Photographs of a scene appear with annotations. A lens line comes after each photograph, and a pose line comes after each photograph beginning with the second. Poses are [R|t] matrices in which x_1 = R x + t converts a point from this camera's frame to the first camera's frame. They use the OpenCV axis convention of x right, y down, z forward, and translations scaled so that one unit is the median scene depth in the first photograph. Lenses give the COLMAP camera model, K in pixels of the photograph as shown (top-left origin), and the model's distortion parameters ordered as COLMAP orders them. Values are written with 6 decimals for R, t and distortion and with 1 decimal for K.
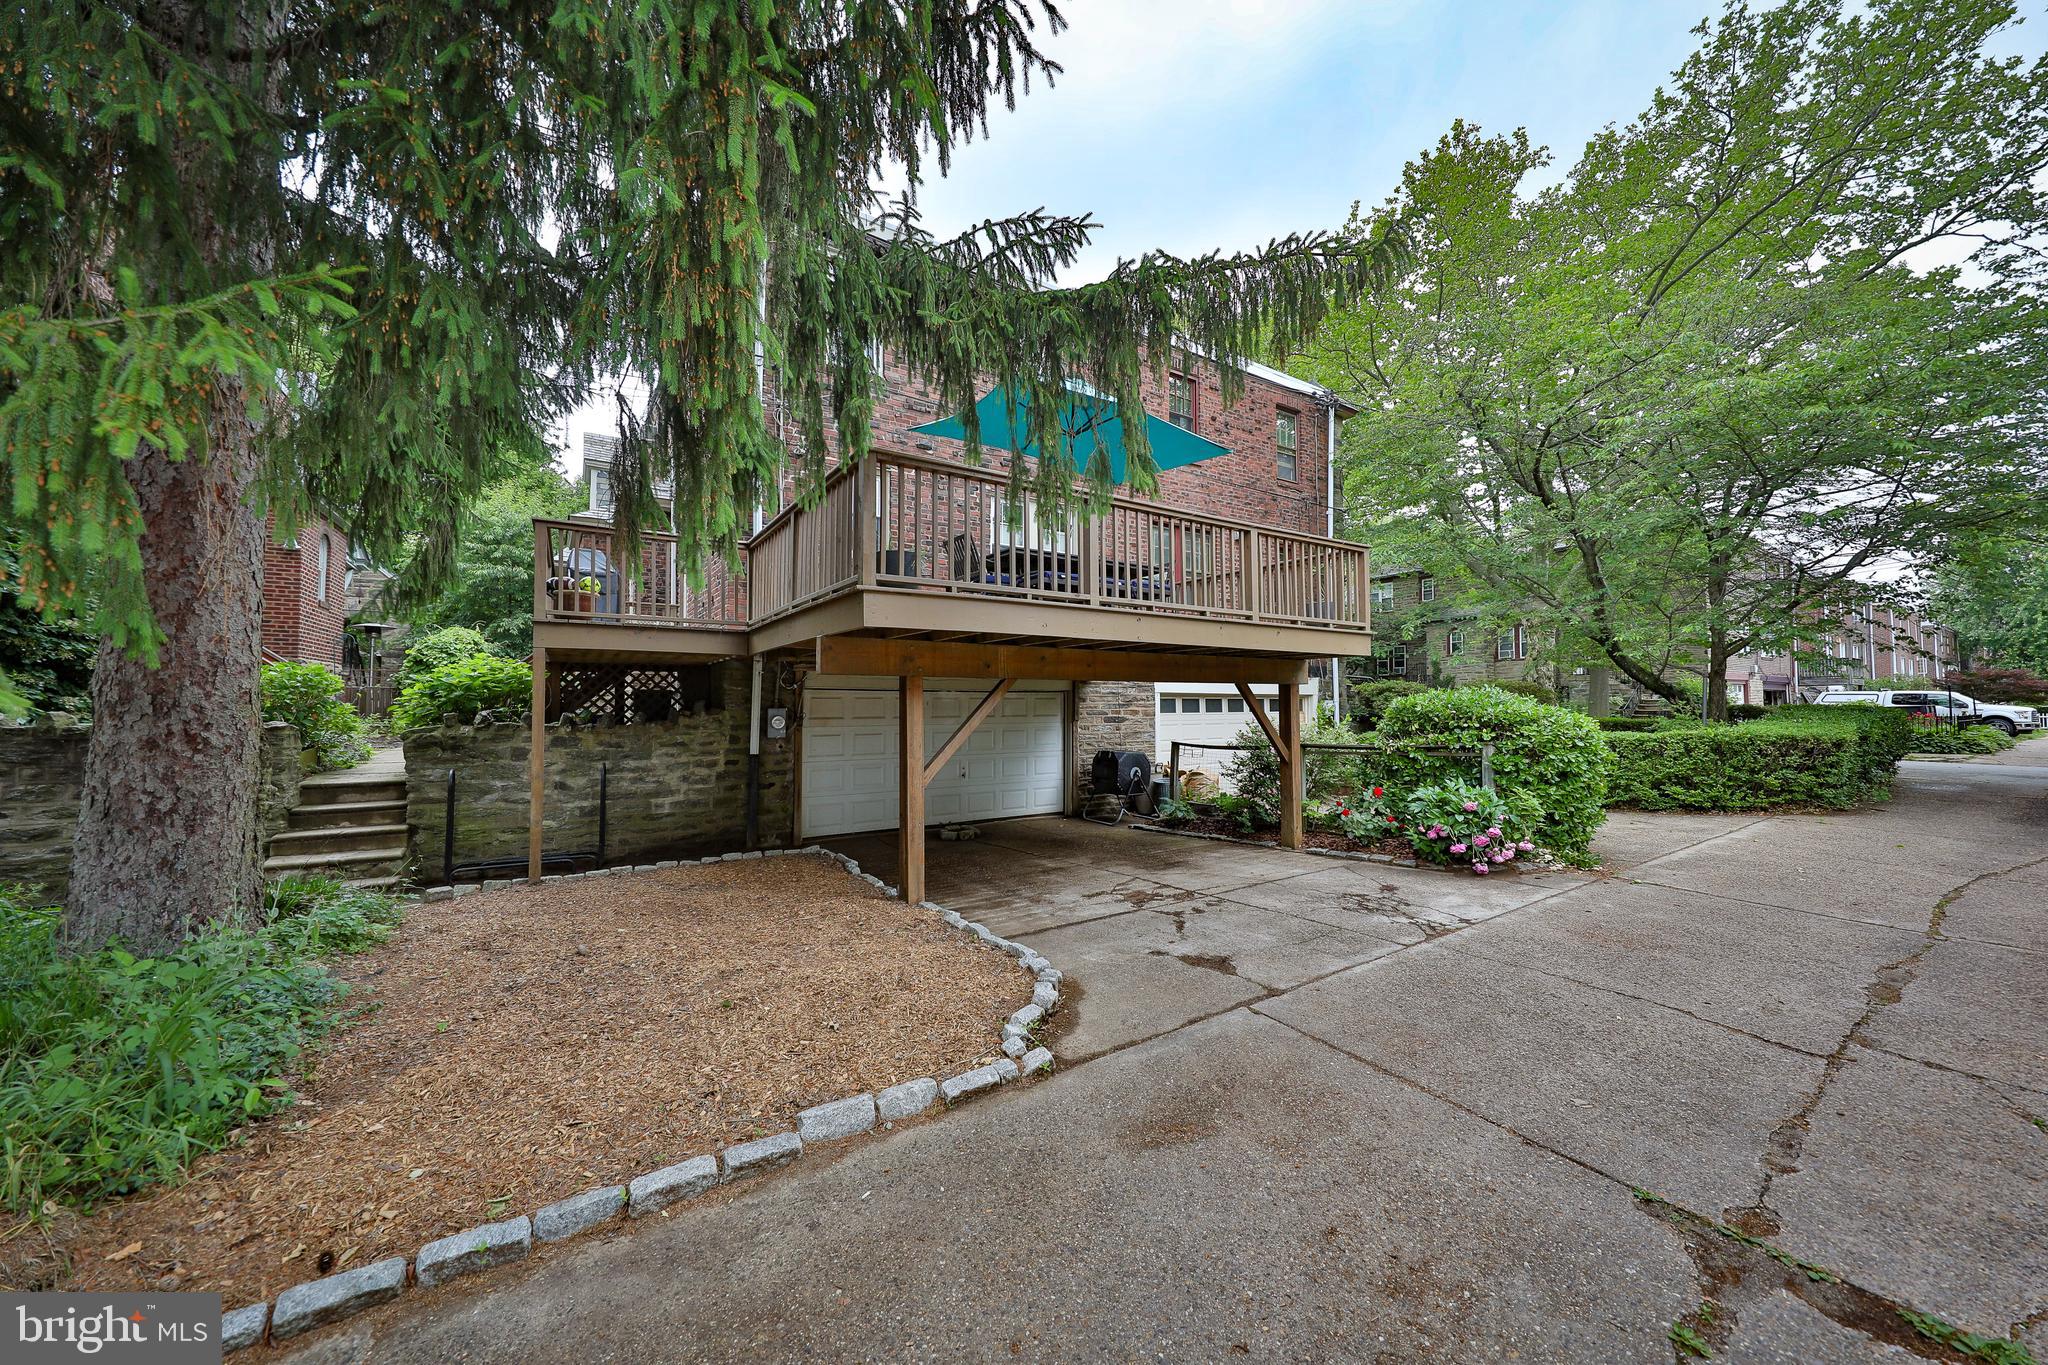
lens RADIAL K [[721.8, 0, 1035.2], [0, 721.8, 678.2], [0, 0, 1]] dist [-0.001979, -0.001143]
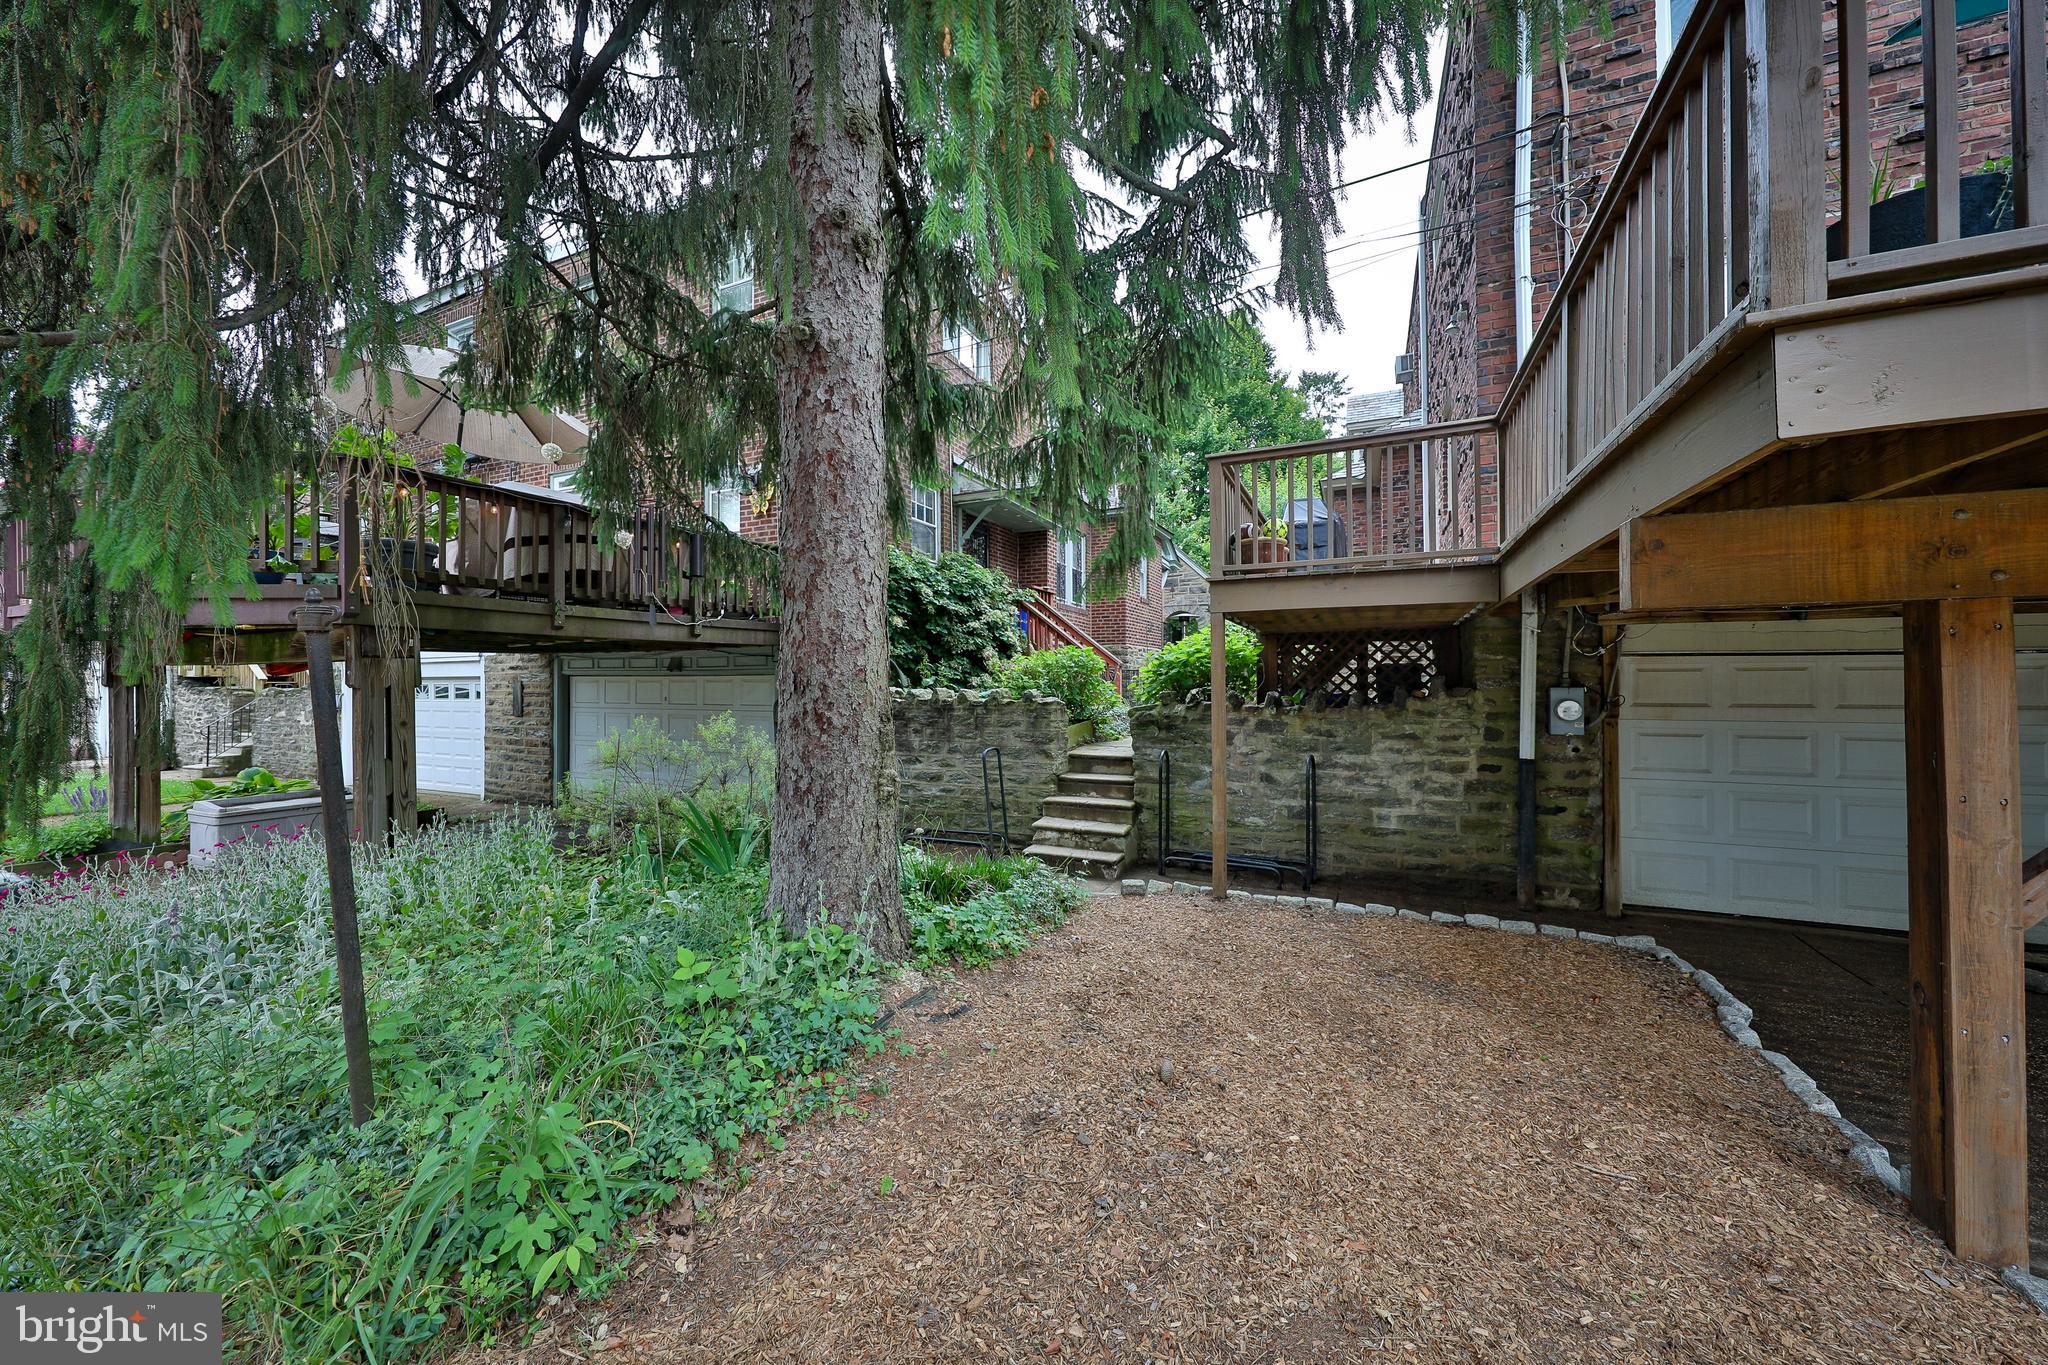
lens RADIAL K [[721.8, 0, 1035.1], [0, 721.8, 675.6], [0, 0, 1]] dist [-0.001979, -0.001143]
pose [[0.529108, -0.007653, -0.848520, -0.088891], [0.032547, 0.999407, 0.011282, 0.011729], [0.847930, -0.033586, 0.529043, 0.342367]]
